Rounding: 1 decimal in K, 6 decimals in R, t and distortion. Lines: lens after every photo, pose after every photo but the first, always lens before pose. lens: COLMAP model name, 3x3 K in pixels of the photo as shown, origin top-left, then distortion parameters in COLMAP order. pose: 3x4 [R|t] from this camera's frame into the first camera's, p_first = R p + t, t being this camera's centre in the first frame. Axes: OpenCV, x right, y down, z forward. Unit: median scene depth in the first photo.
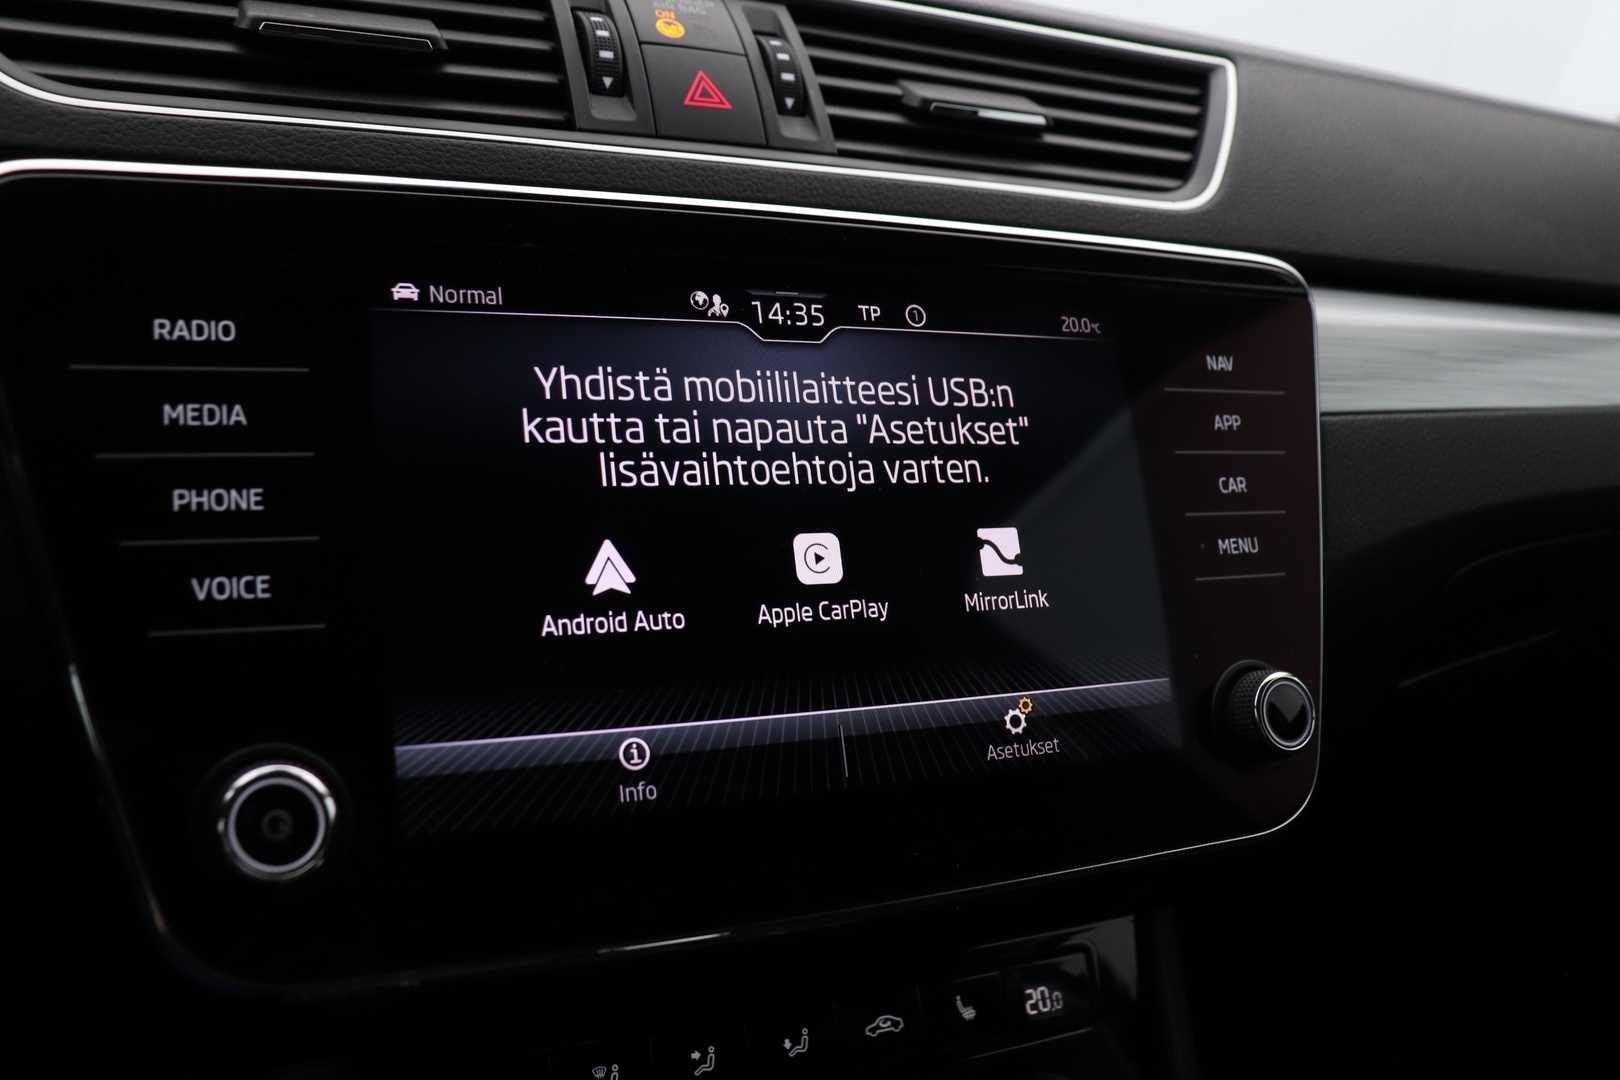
lens RADIAL K [[1405.8, 0, 811.7], [0, 1405.8, 537.5], [0, 0, 1]] dist [-0.143937, 0.112937]
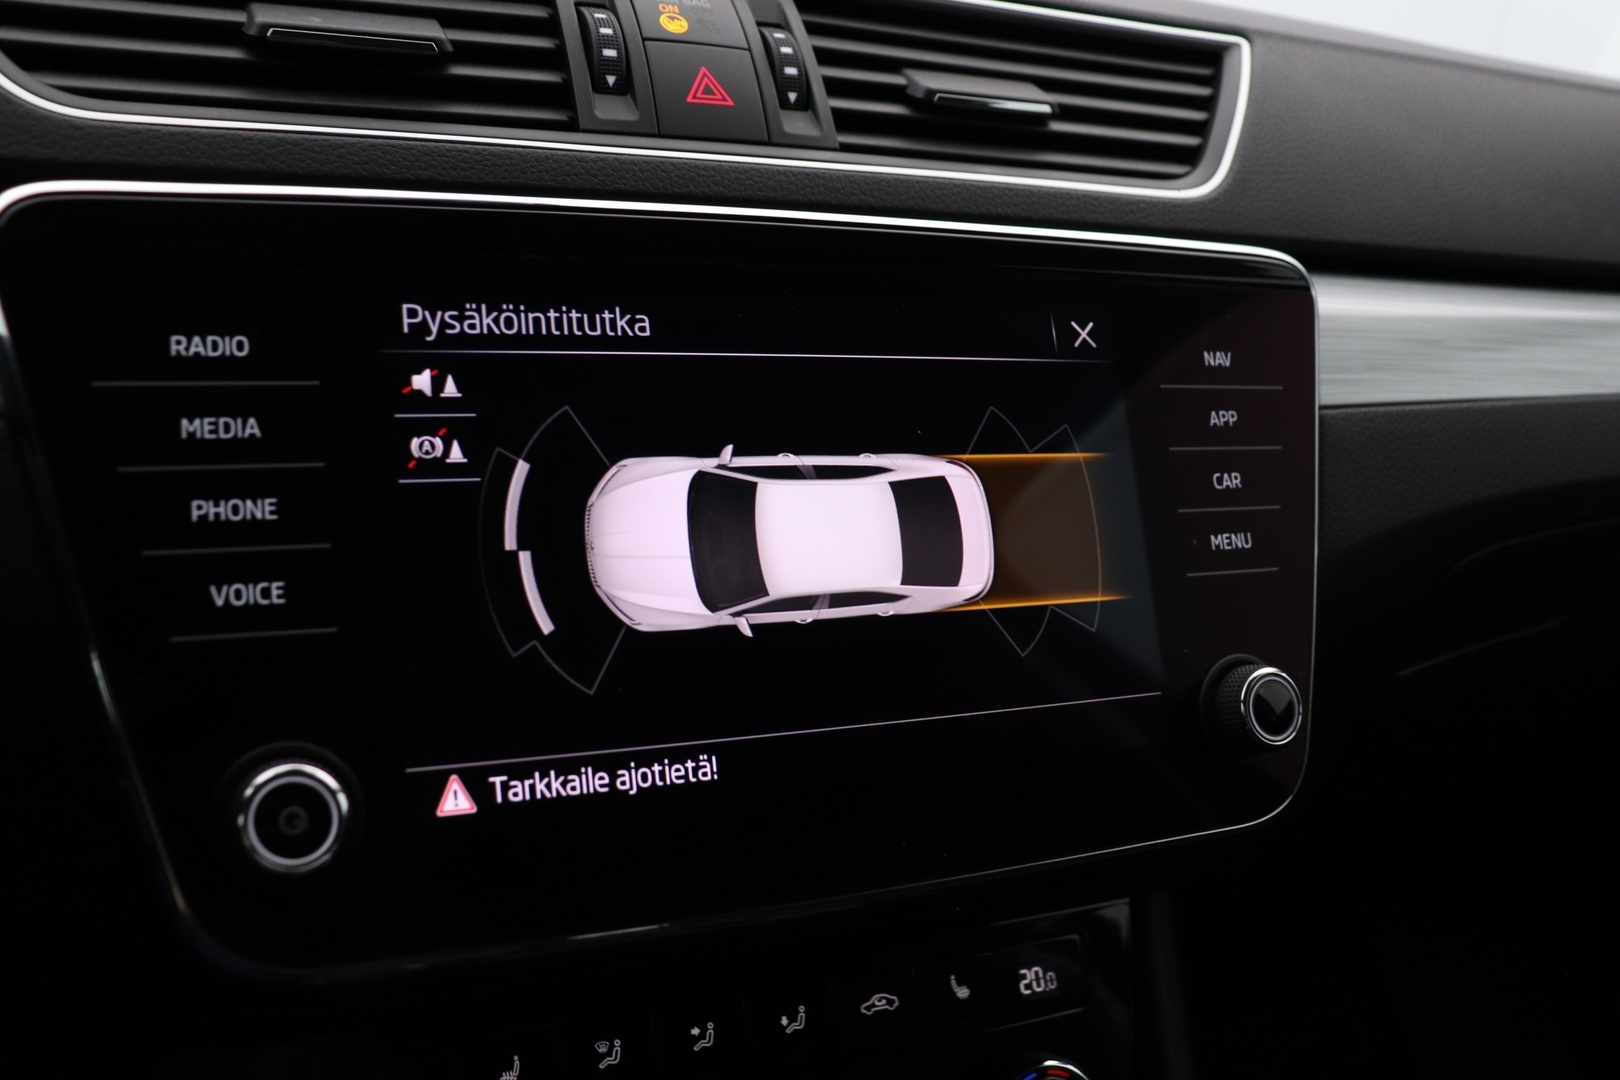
lens RADIAL K [[1462.4, 0, 817.3], [0, 1462.4, 541.7], [0, 0, 1]] dist [-0.133584, 0.108993]
pose [[0.999839, 0.006018, -0.016912, 0.023206], [-0.005323, 0.999151, 0.040862, -0.036208], [0.017143, -0.040765, 0.999022, -0.064253]]
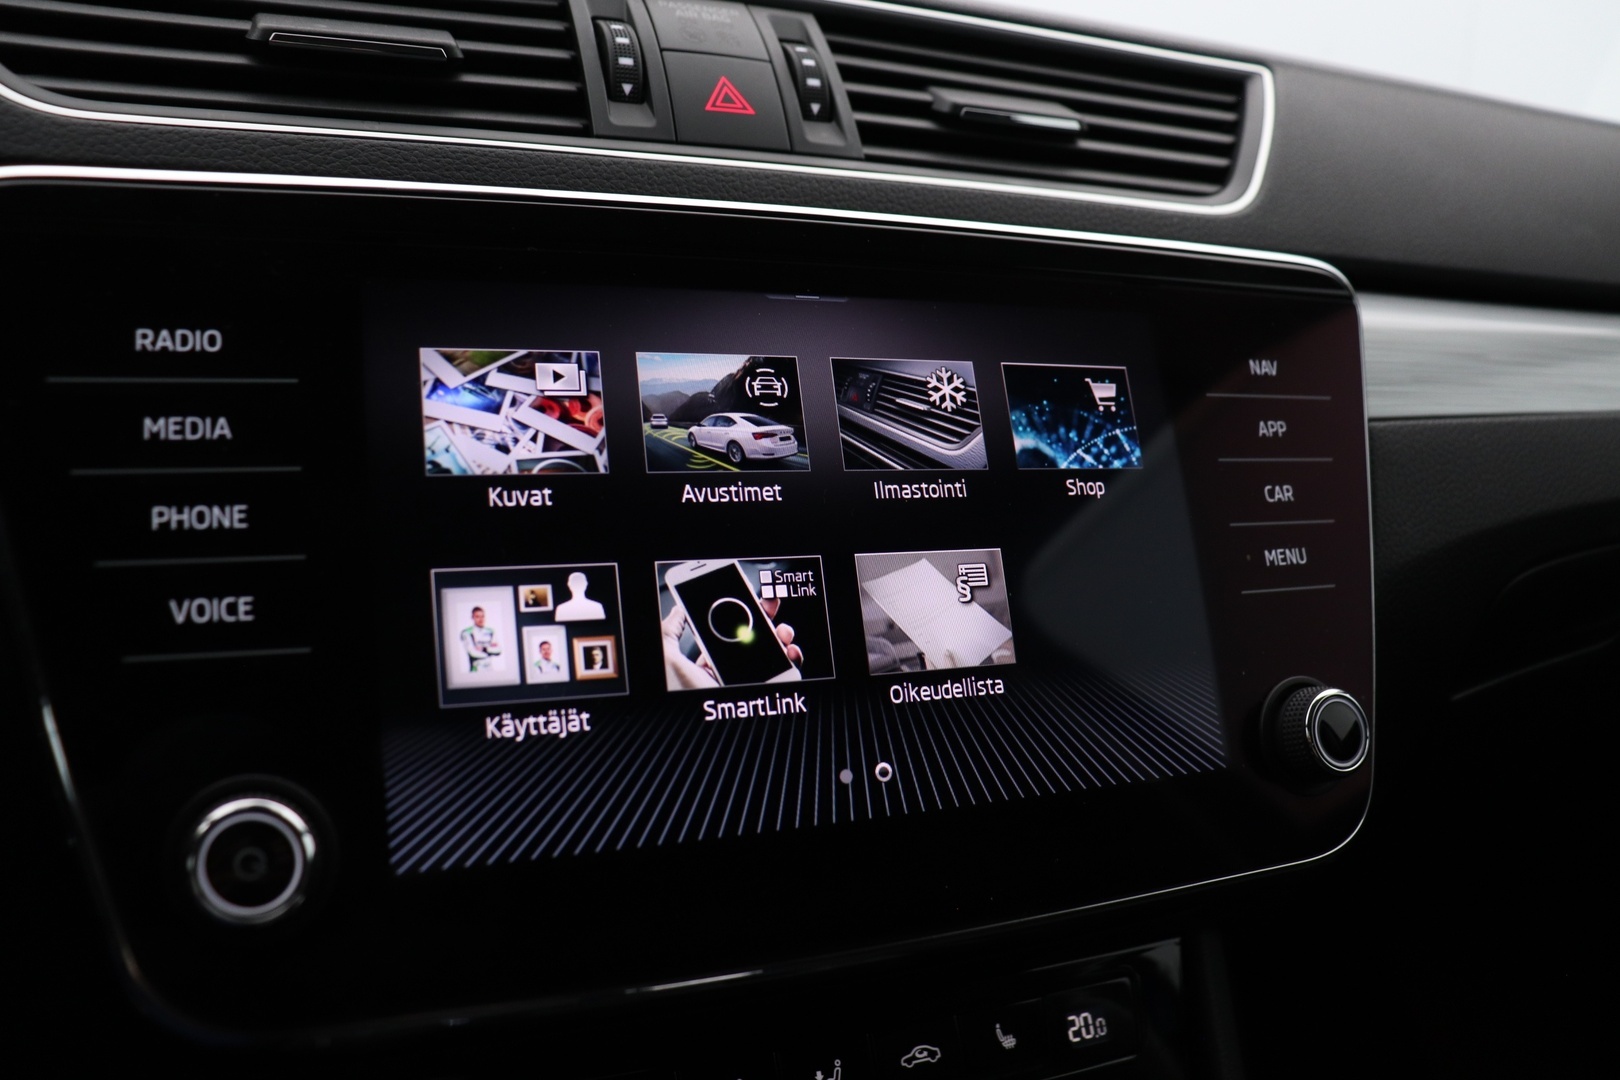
lens RADIAL K [[1308.5, 0, 817.3], [0, 1308.5, 531.9], [0, 0, 1]] dist [-0.156722, 0.102724]
pose [[0.998967, -0.009378, -0.044453, 0.024432], [0.008658, 0.999829, -0.016352, 0.000514], [0.044599, 0.015950, 0.998878, 0.102804]]
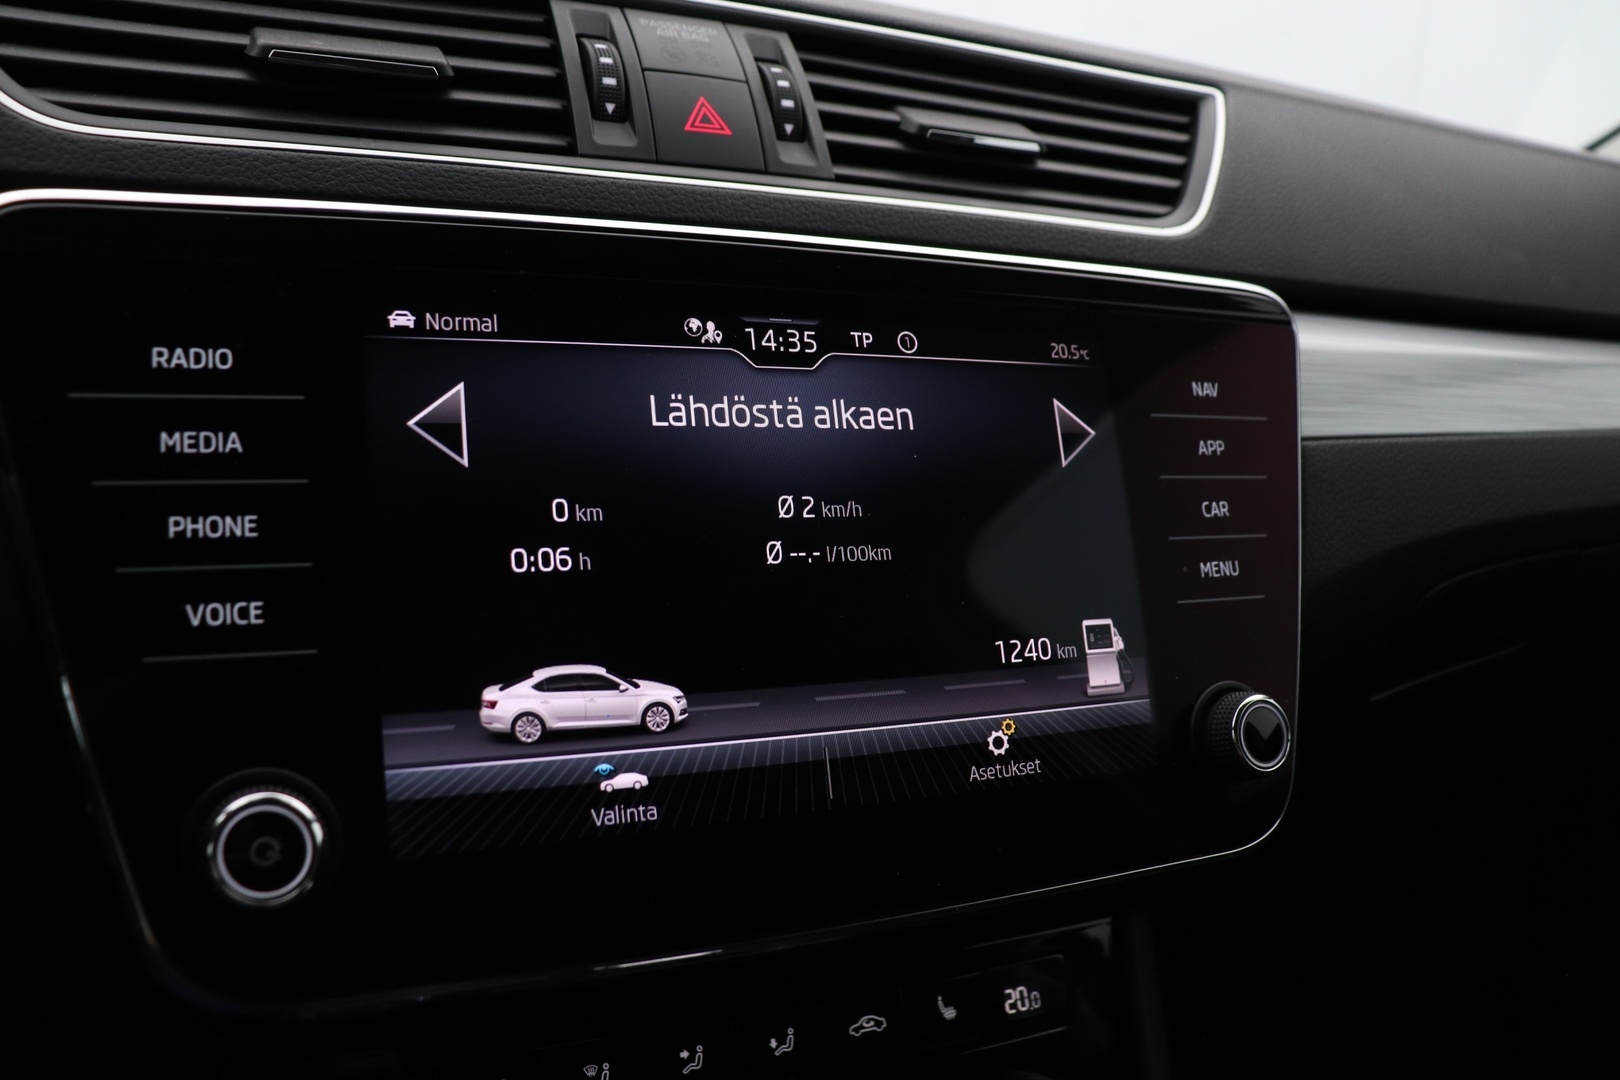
lens RADIAL K [[1309.2, 0, 810.0], [0, 1309.2, 540.0], [0, 0, 1]] dist [-0.165378, 0.115657]
pose [[0.999866, 0.014001, -0.008448, 0.012739], [-0.013843, 0.999734, 0.018437, -0.029487], [0.008704, -0.018318, 0.999794, 0.046644]]
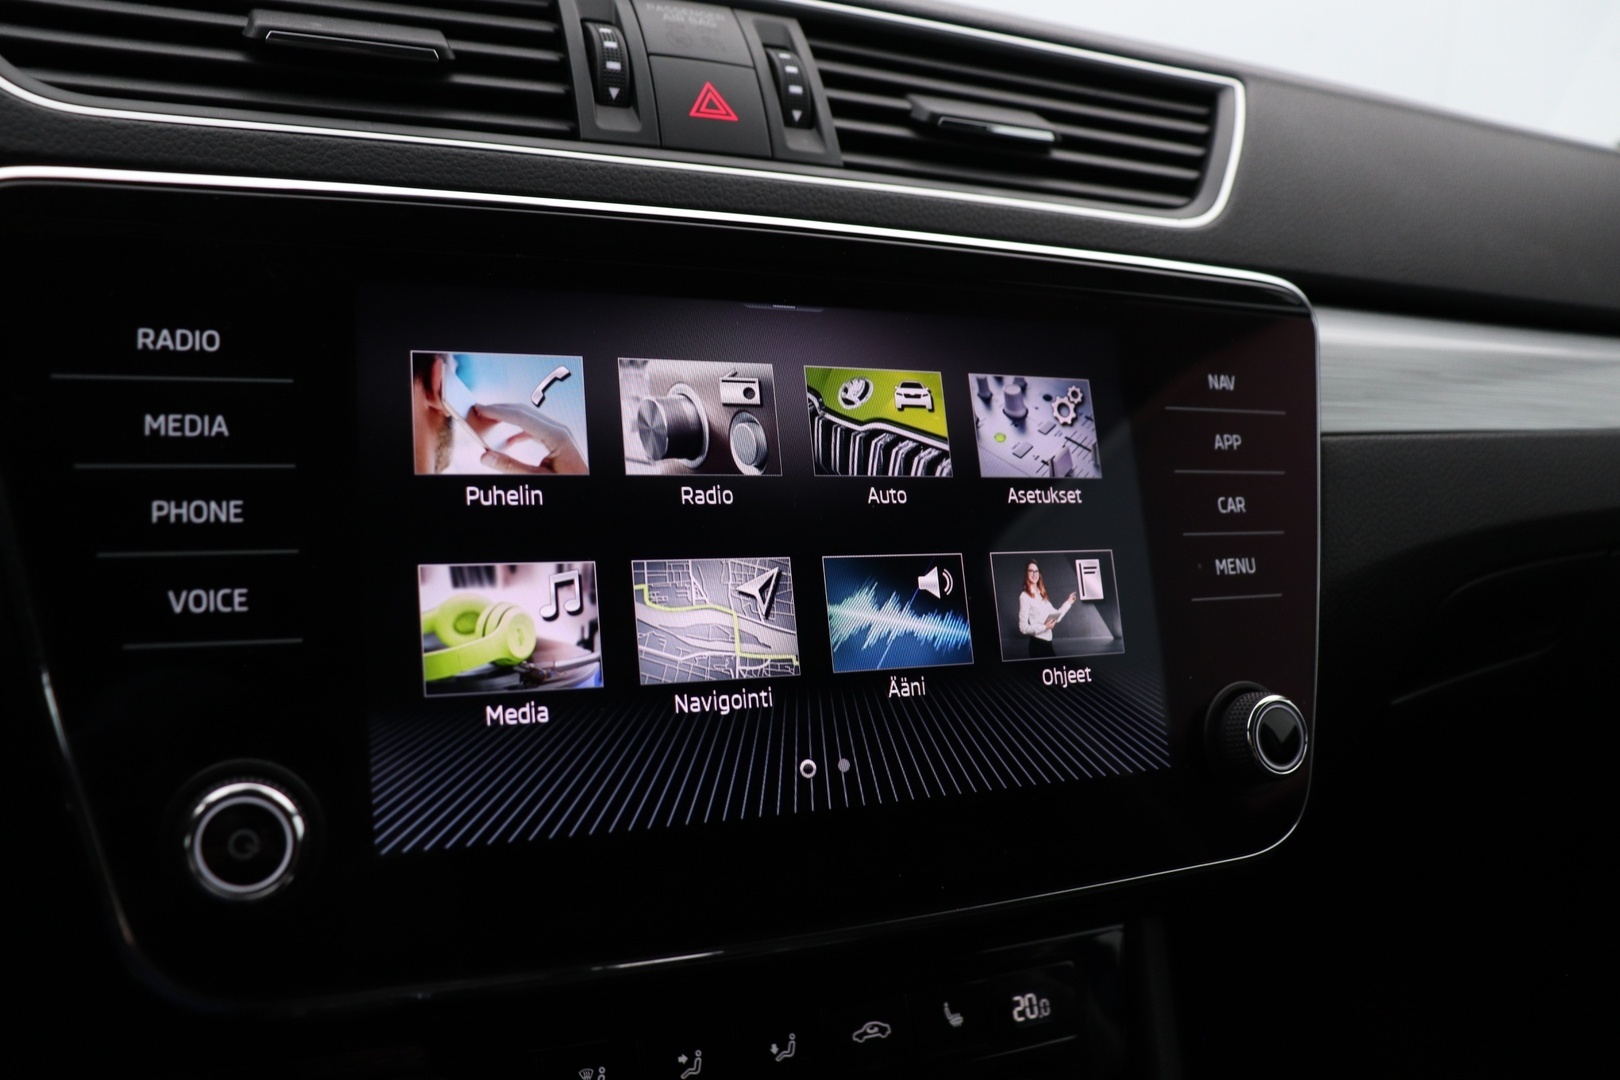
lens RADIAL K [[1309.2, 0, 810.0], [0, 1309.2, 540.0], [0, 0, 1]] dist [-0.165378, 0.115657]
pose [[0.999481, 0.020020, -0.025238, 0.024819], [-0.019660, 0.999702, 0.014436, -0.020752], [0.025520, -0.013932, 0.999577, 0.068148]]
